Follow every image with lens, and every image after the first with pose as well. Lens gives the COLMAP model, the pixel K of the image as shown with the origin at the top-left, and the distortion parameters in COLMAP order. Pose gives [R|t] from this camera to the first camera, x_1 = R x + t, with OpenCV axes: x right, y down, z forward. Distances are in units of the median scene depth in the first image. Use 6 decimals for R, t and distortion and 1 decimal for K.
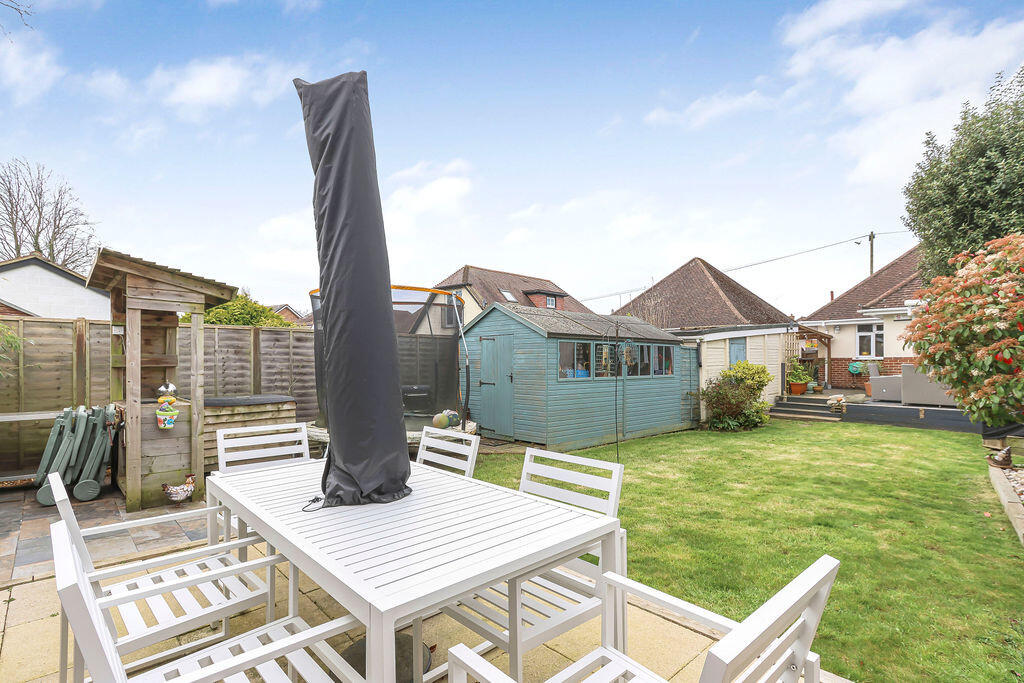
lens RADIAL K [[483.1, 0, 507.4], [0, 483.1, 356.2], [0, 0, 1]] dist [0.001322, 0.000252]
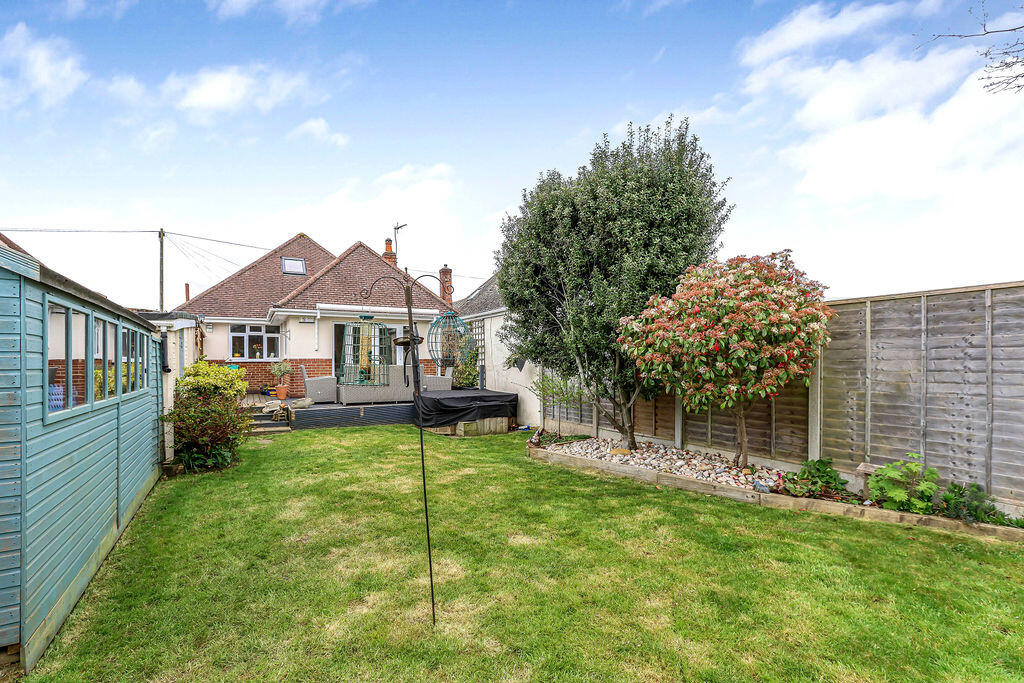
lens RADIAL K [[483.1, 0, 507.4], [0, 483.1, 356.2], [0, 0, 1]] dist [0.001322, 0.000252]
pose [[0.215439, 0.010977, 0.976455, -0.095864], [-0.003404, 0.999939, -0.010490, 0.006282], [-0.976511, -0.001064, 0.215464, 0.417617]]
